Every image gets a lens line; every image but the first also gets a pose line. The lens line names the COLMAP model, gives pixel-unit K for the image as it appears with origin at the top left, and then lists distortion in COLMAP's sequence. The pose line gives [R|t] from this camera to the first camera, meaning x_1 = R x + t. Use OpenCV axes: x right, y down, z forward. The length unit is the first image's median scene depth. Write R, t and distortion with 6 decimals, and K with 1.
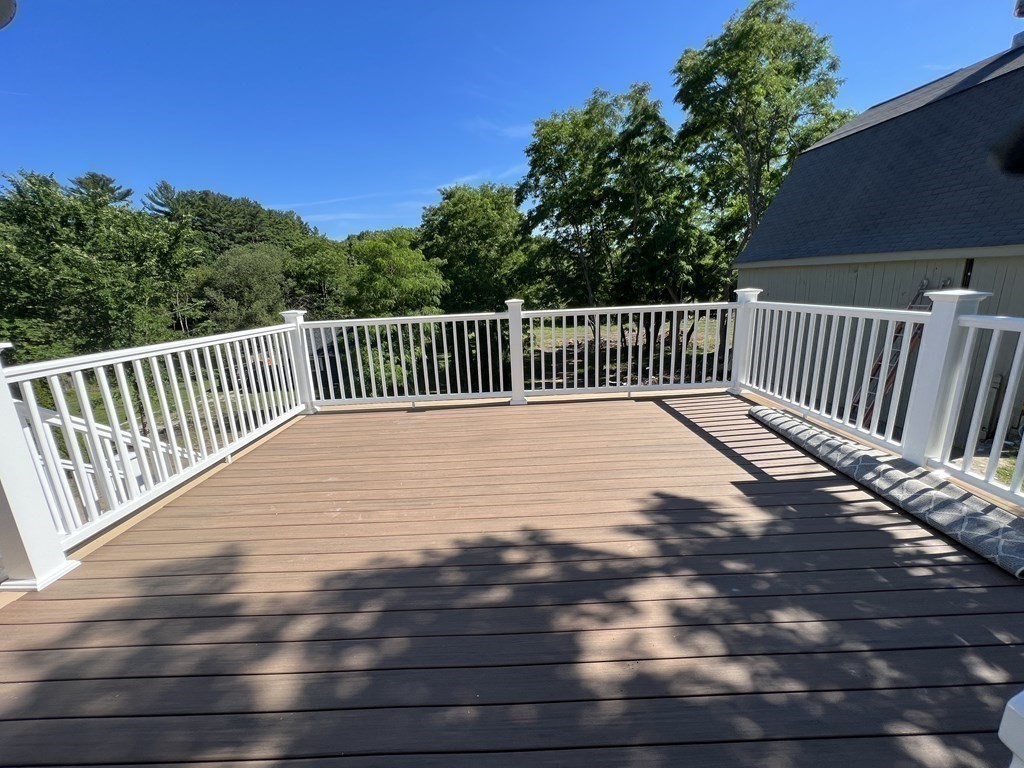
lens RADIAL K [[409.9, 0, 510.6], [0, 409.9, 385.4], [0, 0, 1]] dist [0.002749, 0.000683]
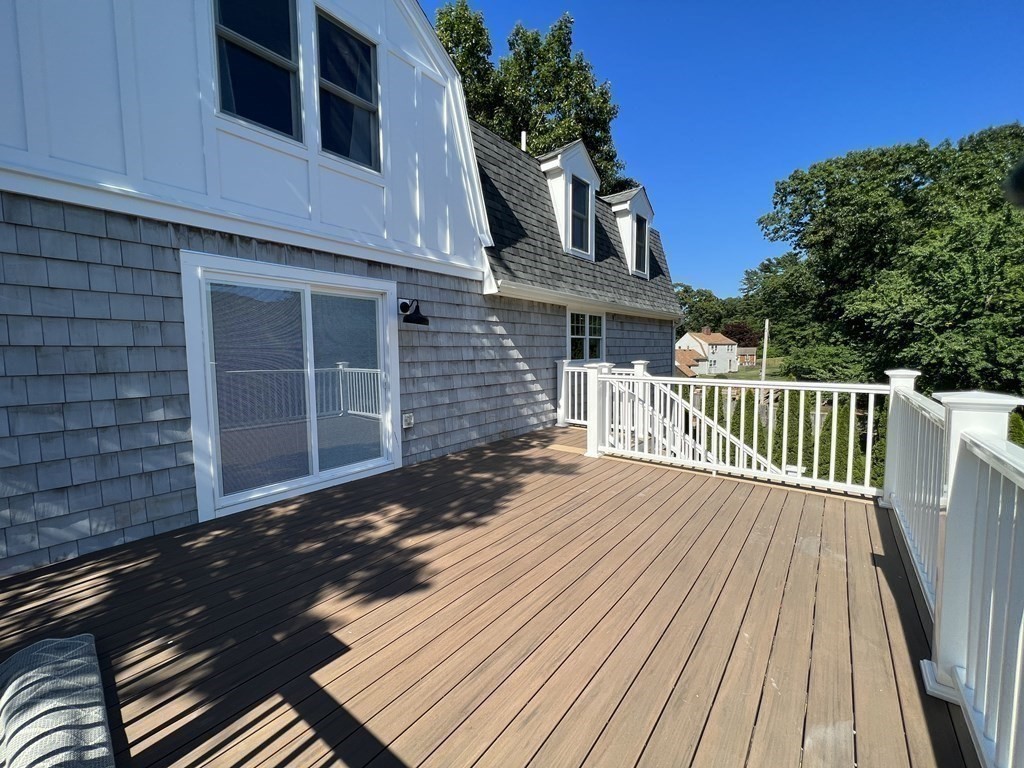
lens RADIAL K [[409.9, 0, 512.7], [0, 409.9, 382.0], [0, 0, 1]] dist [0.002749, 0.000683]
pose [[-0.624035, 0.100105, -0.774958, 1.180374], [-0.150792, 0.957690, 0.245134, -0.551765], [0.766709, 0.269830, -0.582537, 2.047268]]
